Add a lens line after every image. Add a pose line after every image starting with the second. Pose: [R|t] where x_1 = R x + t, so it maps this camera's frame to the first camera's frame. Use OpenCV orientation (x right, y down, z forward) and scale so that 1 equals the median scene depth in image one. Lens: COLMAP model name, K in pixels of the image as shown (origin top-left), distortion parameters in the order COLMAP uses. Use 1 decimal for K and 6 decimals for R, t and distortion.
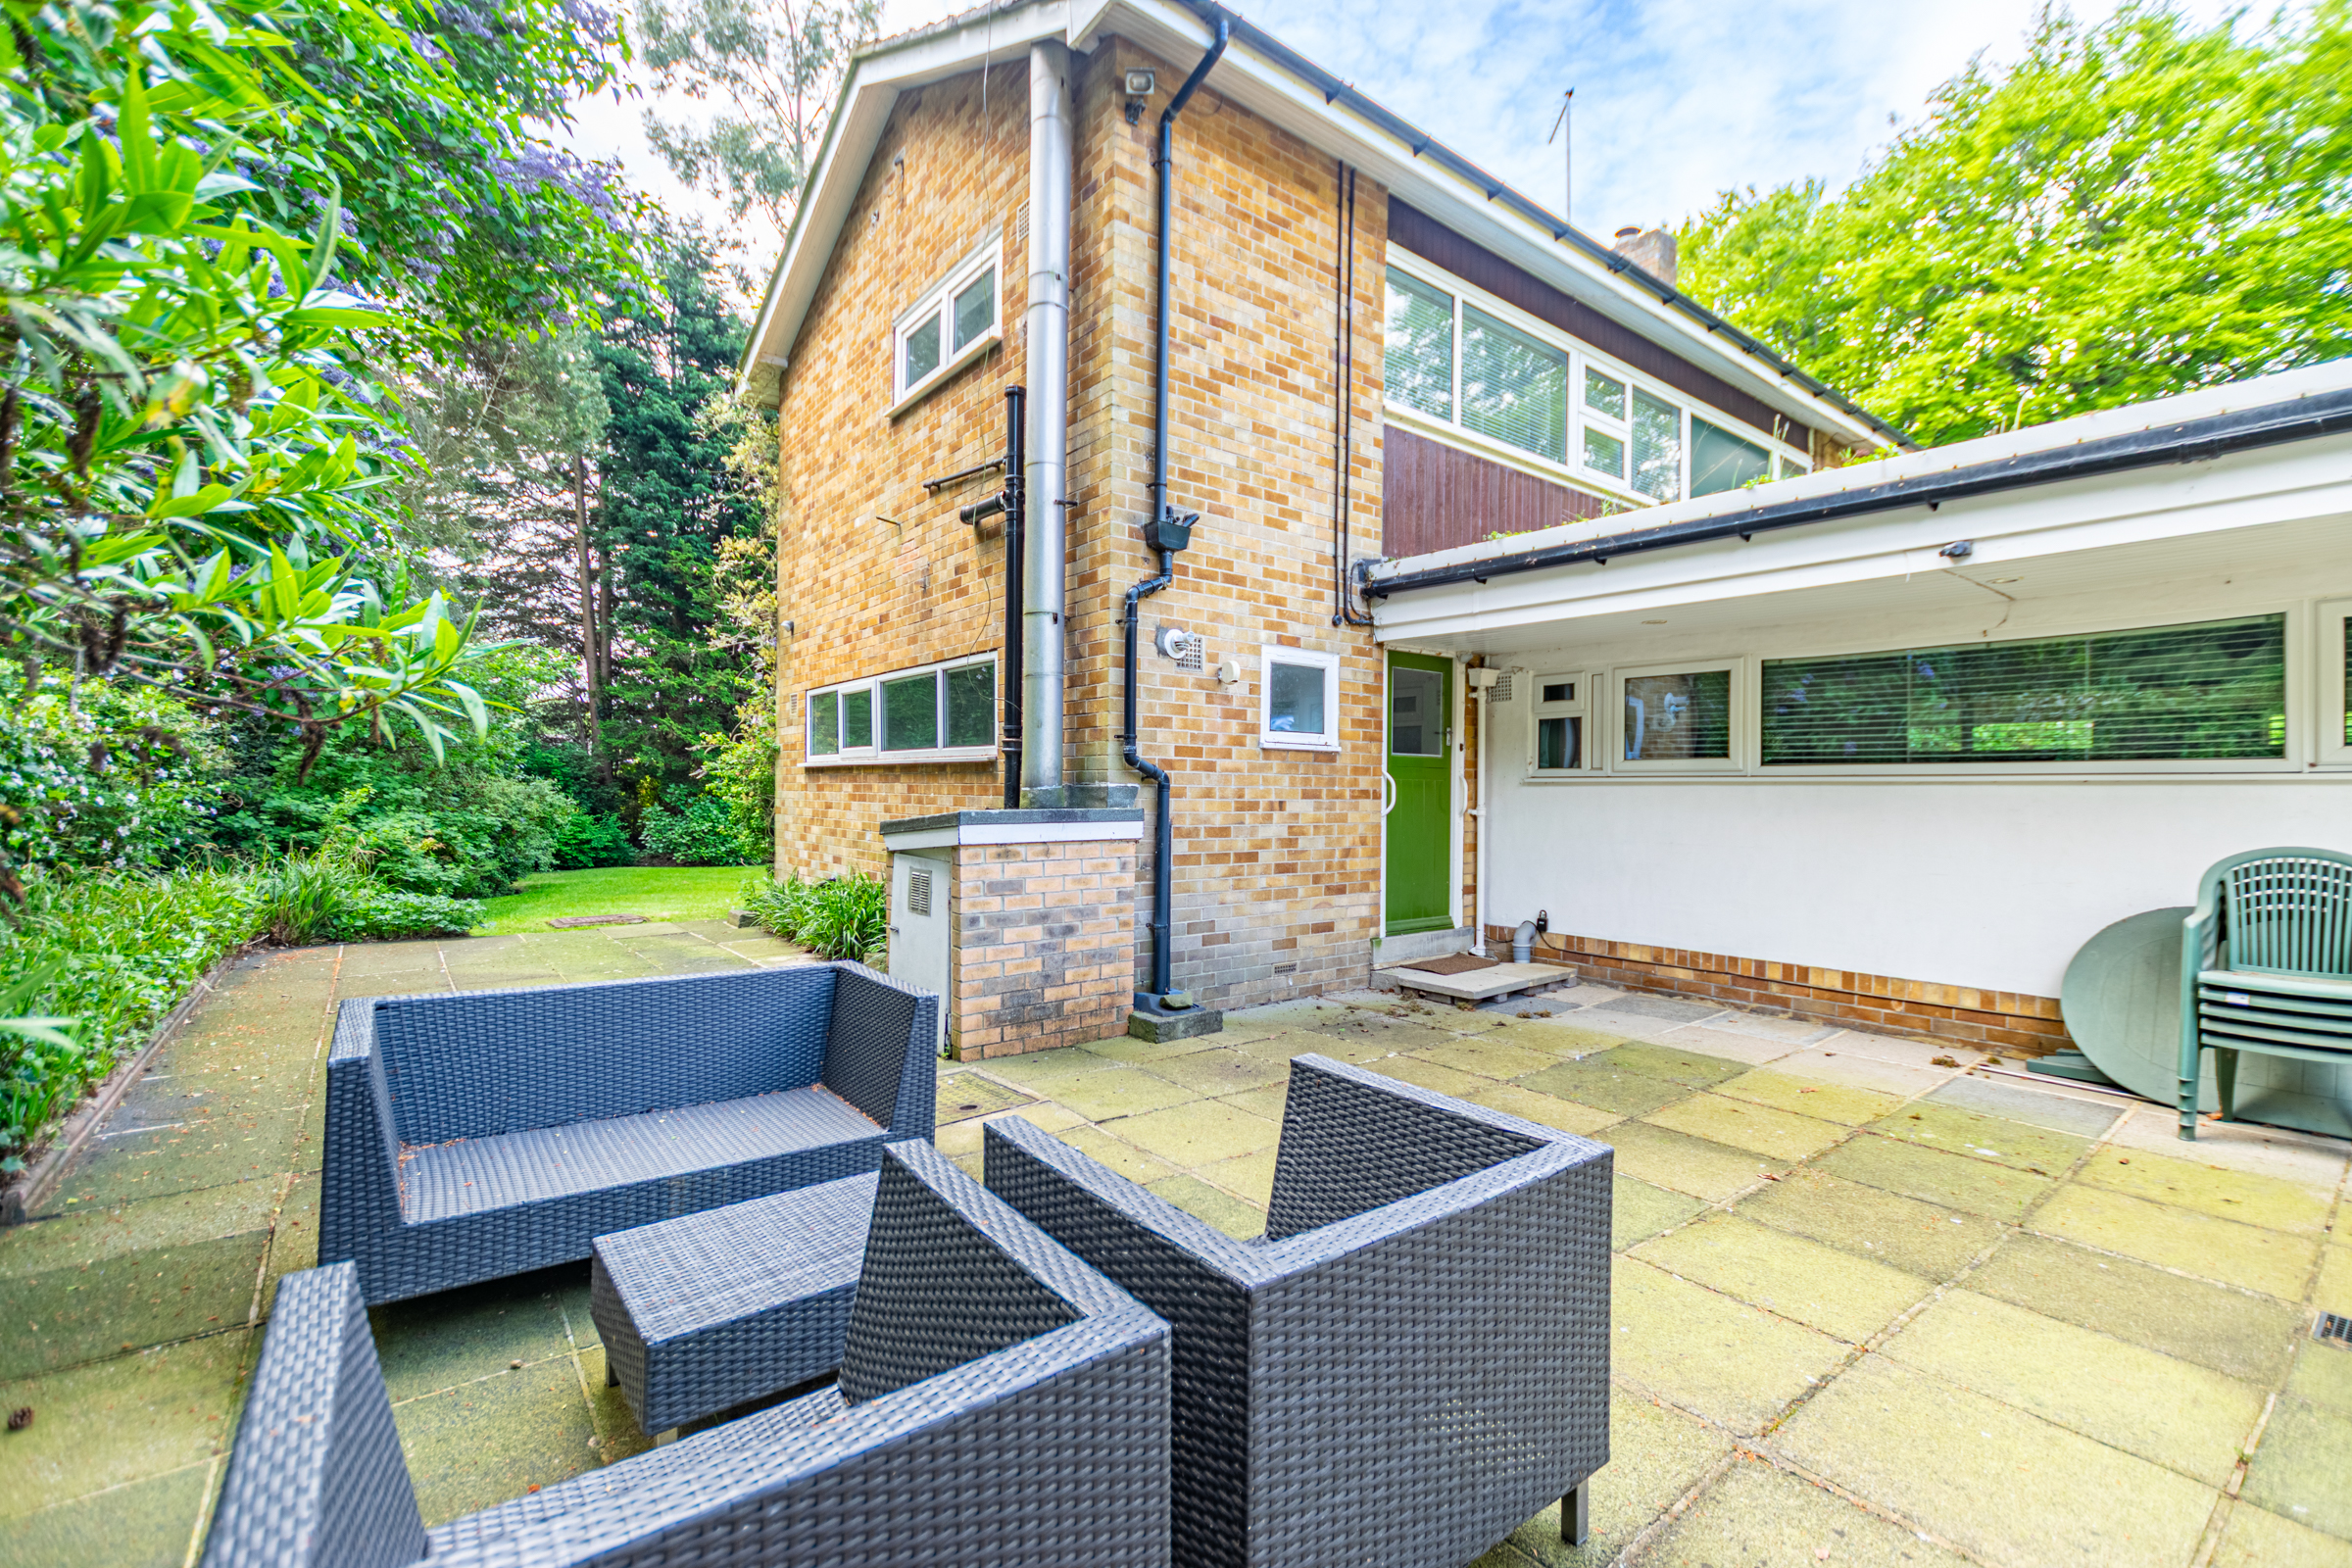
lens RADIAL K [[1012.6, 0, 1181.4], [0, 1012.6, 788.2], [0, 0, 1]] dist [0.004486, -0.001200]
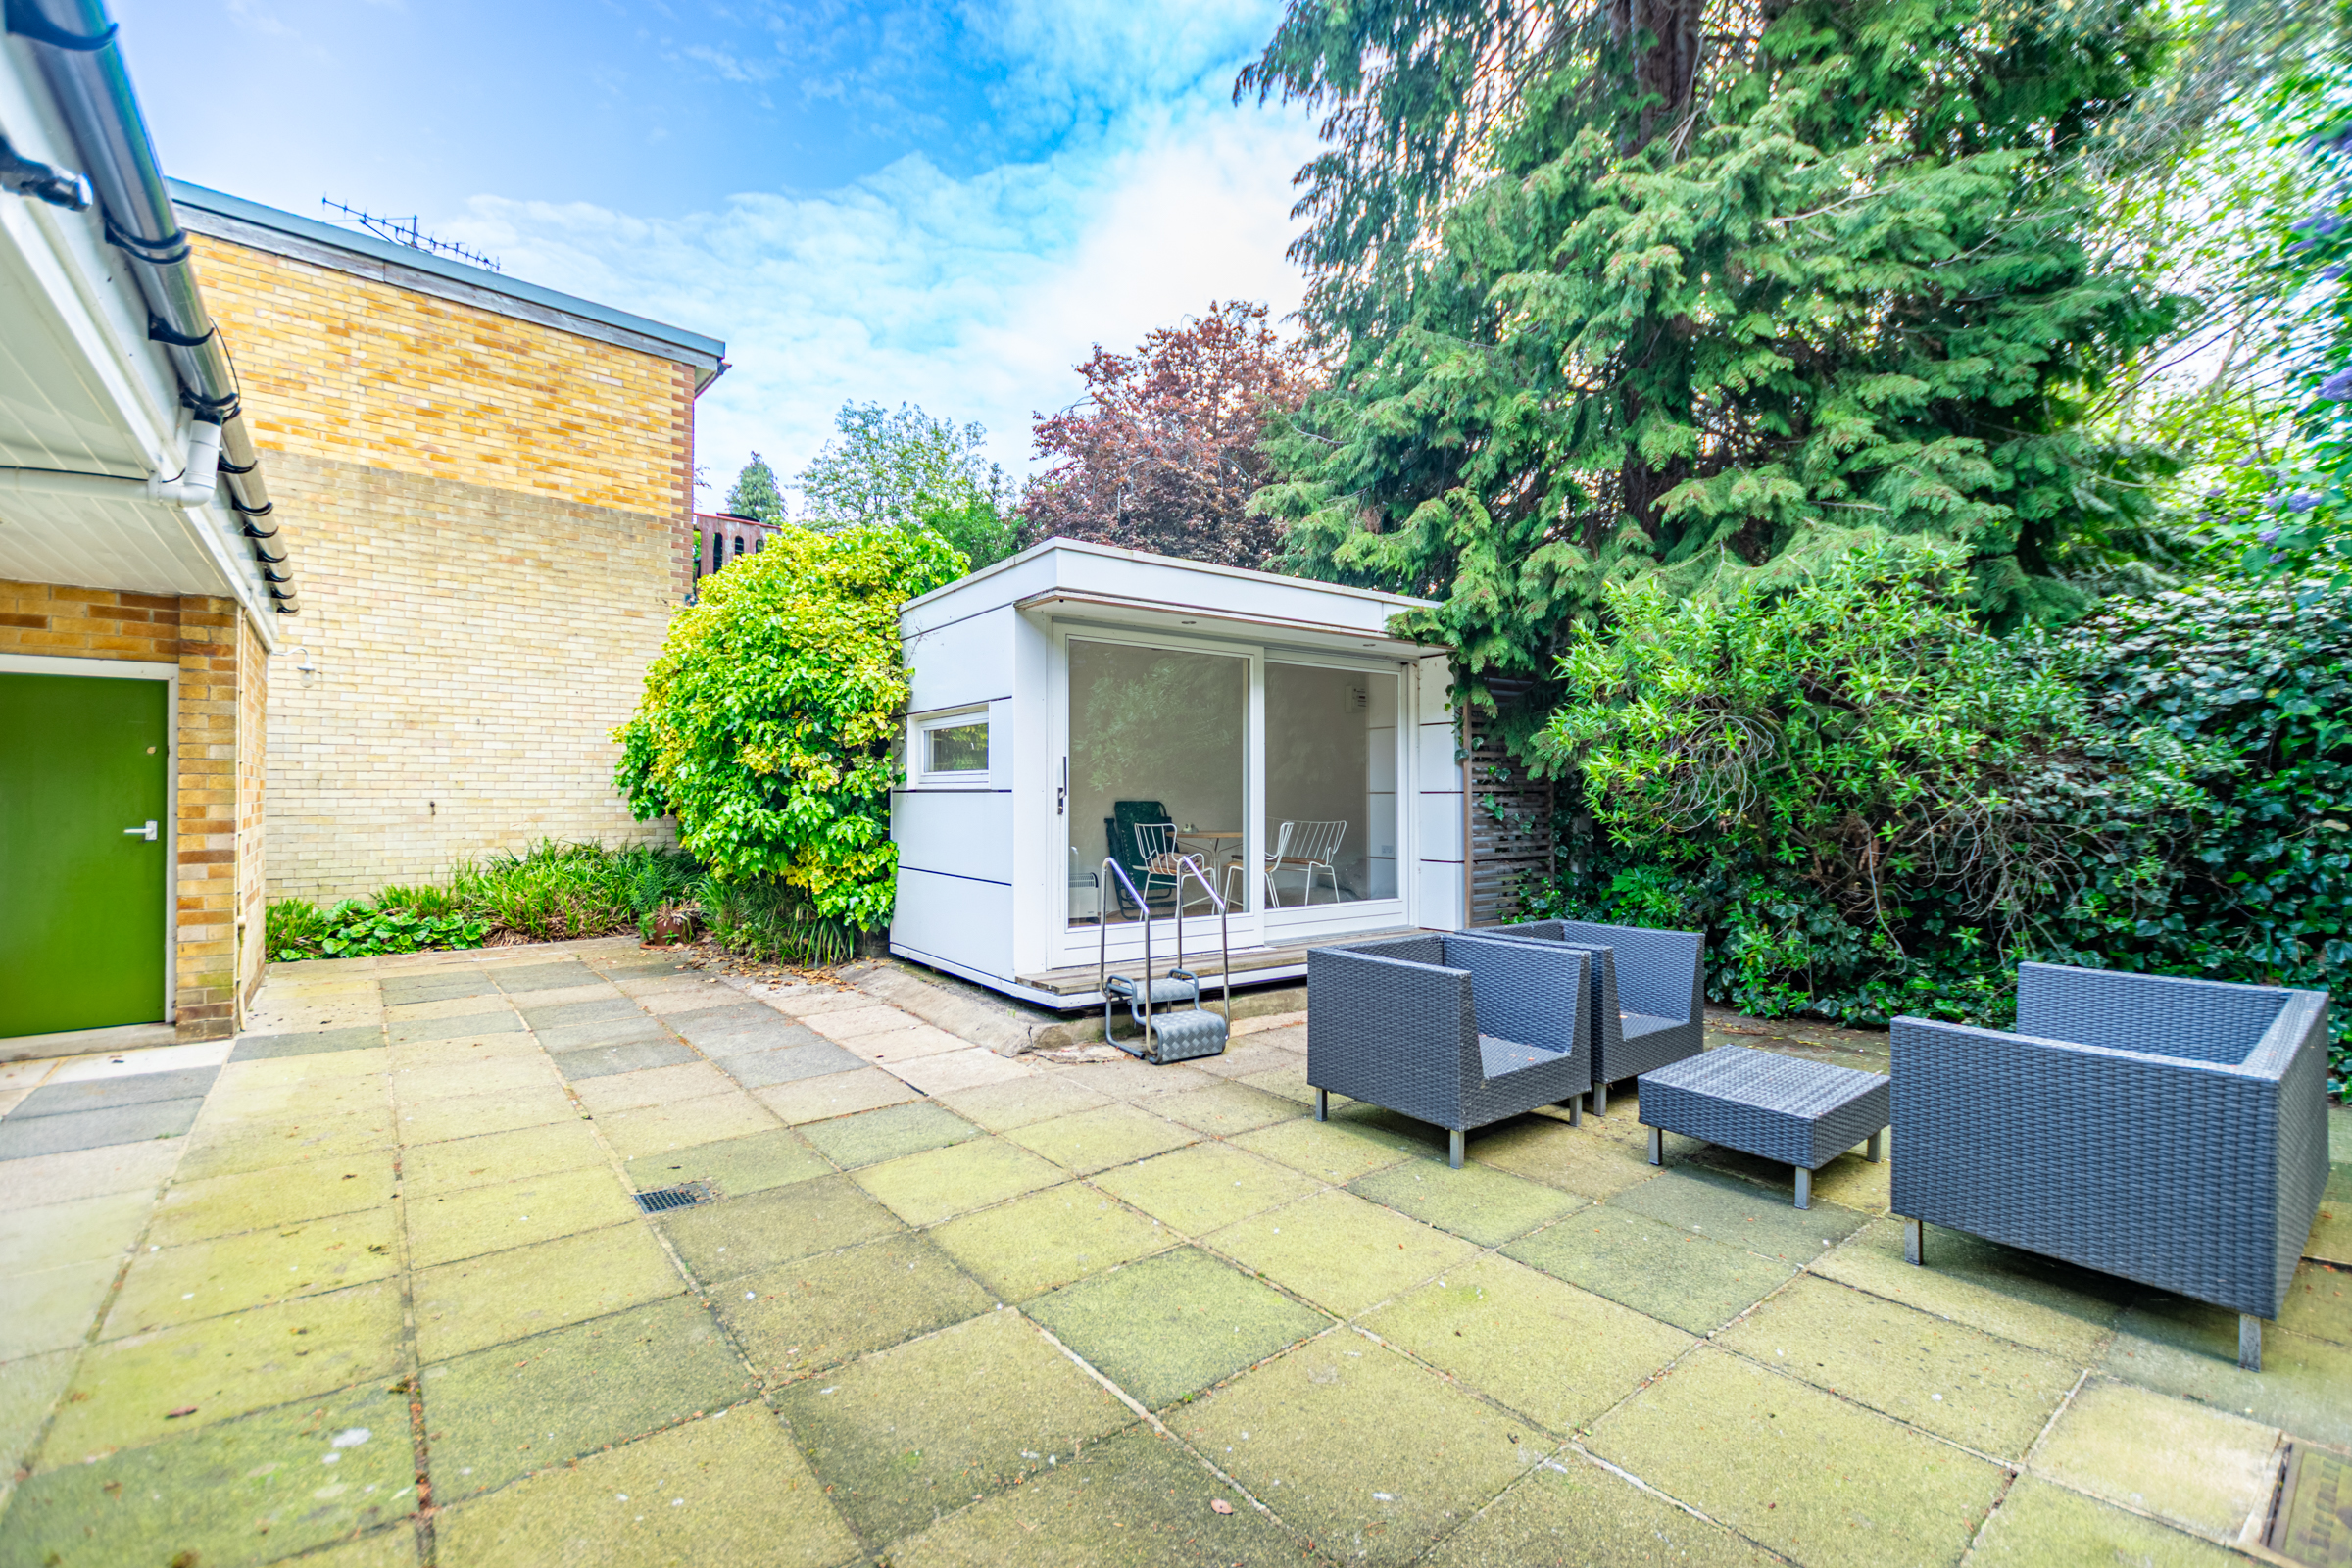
lens RADIAL K [[1010.4, 0, 1187.5], [0, 1010.4, 789.5], [0, 0, 1]] dist [0.012948, -0.008785]
pose [[-0.999714, -0.014927, -0.018687, 0.234582], [-0.014817, 0.999872, -0.006001, 0.000697], [0.018774, -0.005722, -0.999807, 1.040555]]
